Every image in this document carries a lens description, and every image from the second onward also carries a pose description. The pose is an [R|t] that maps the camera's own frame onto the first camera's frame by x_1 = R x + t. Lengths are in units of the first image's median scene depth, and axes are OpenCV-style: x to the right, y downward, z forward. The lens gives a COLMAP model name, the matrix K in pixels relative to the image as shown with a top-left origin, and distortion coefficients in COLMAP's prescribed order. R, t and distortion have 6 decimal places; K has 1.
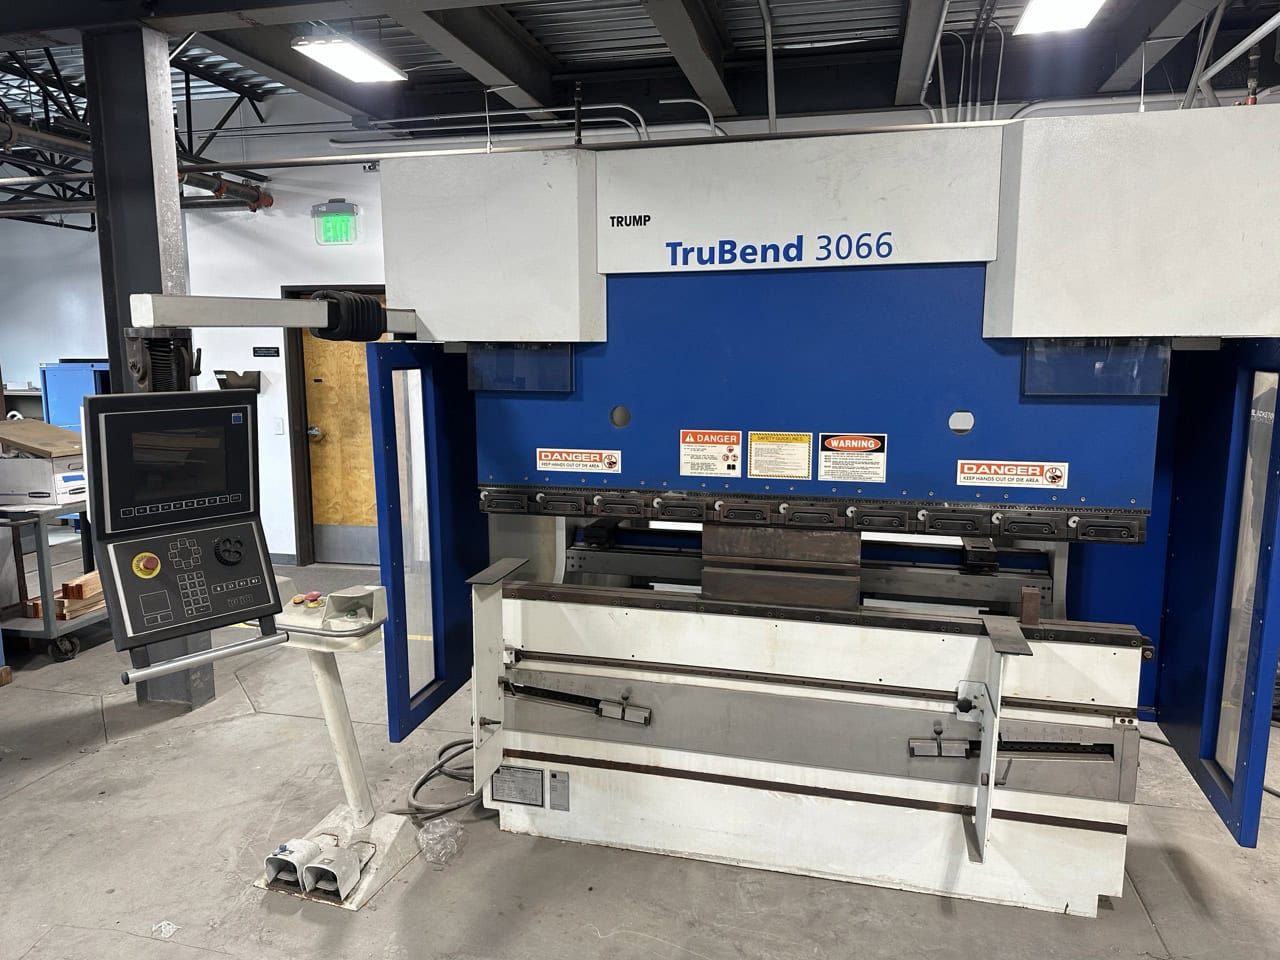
lens RADIAL K [[885.5, 0, 636.3], [0, 885.5, 464.5], [0, 0, 1]] dist [0.064036, -0.096820]
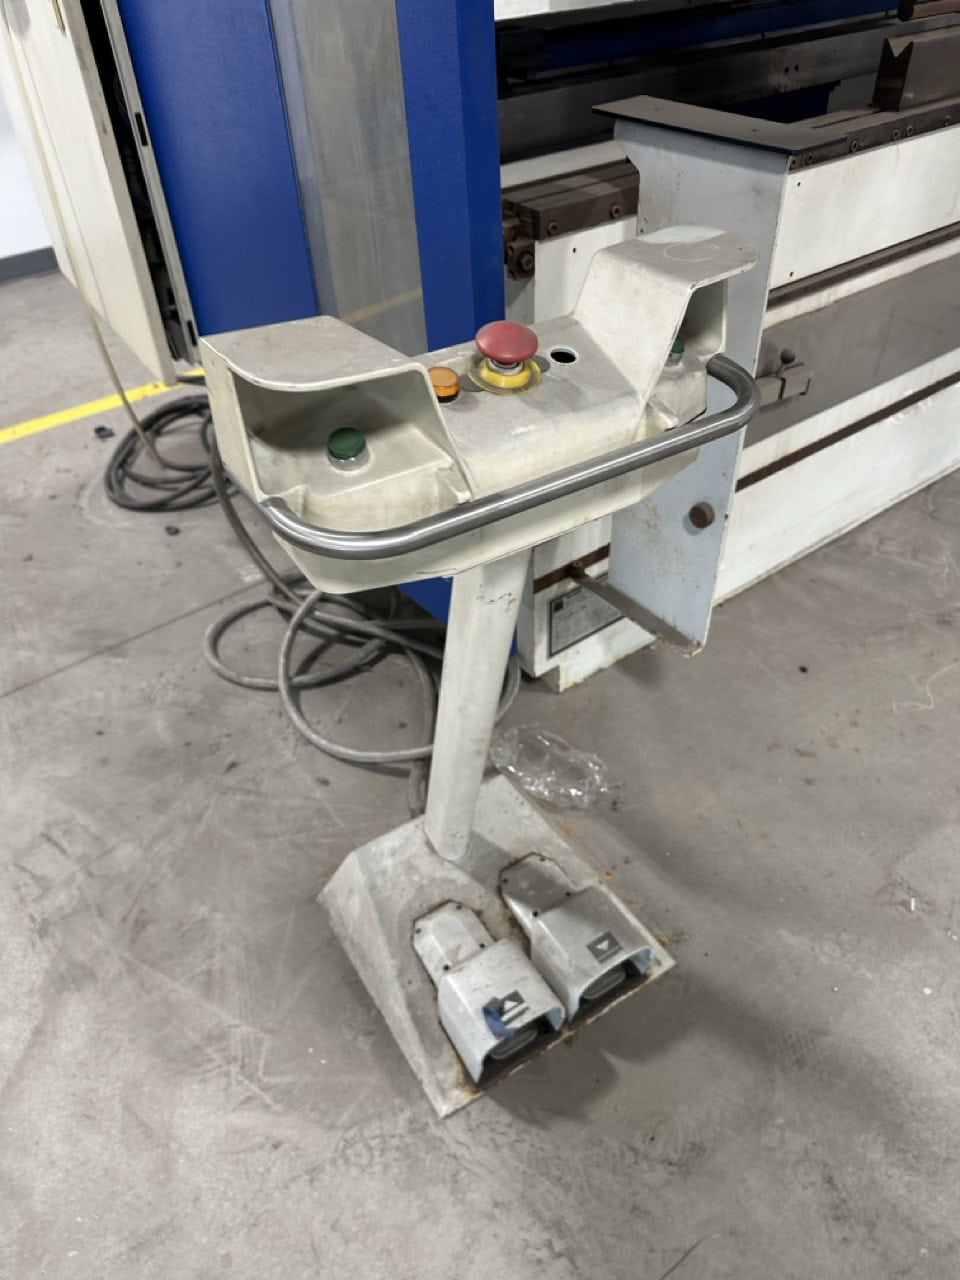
lens RADIAL K [[885.5, 0, 487.7], [0, 885.5, 640.8], [0, 0, 1]] dist [0.064036, -0.096820]
pose [[0.634734, -0.525696, 0.566354, -0.531690], [0.141726, 0.799691, 0.583444, 0.065299], [-0.759623, -0.290065, 0.582096, 0.811013]]
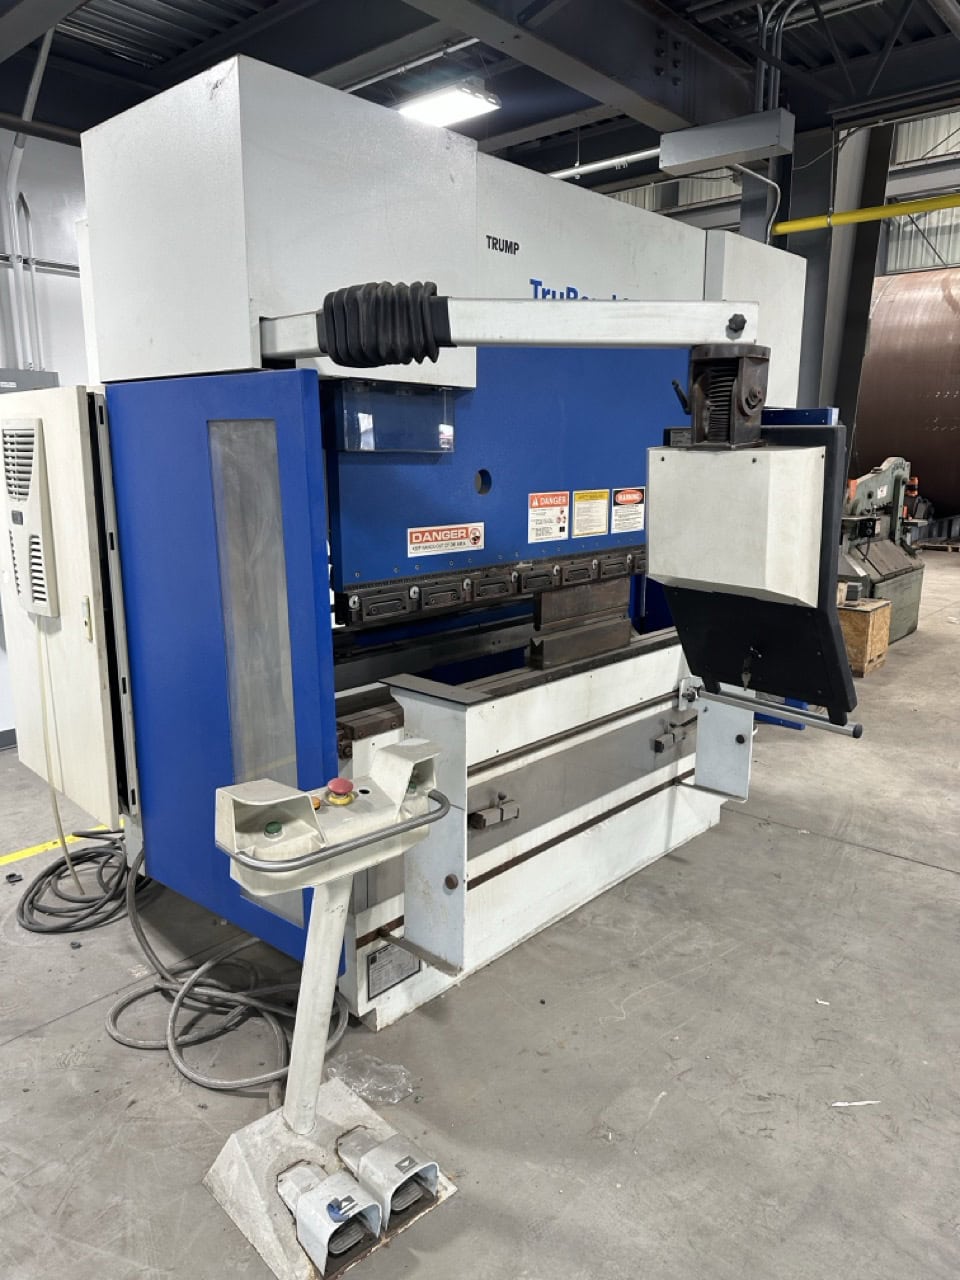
lens RADIAL K [[885.5, 0, 487.7], [0, 885.5, 640.8], [0, 0, 1]] dist [0.064036, -0.096820]
pose [[0.476250, -0.183915, 0.859861, -0.795650], [0.114760, 0.982518, 0.146588, -0.028962], [-0.871789, 0.028865, 0.489030, 0.591373]]
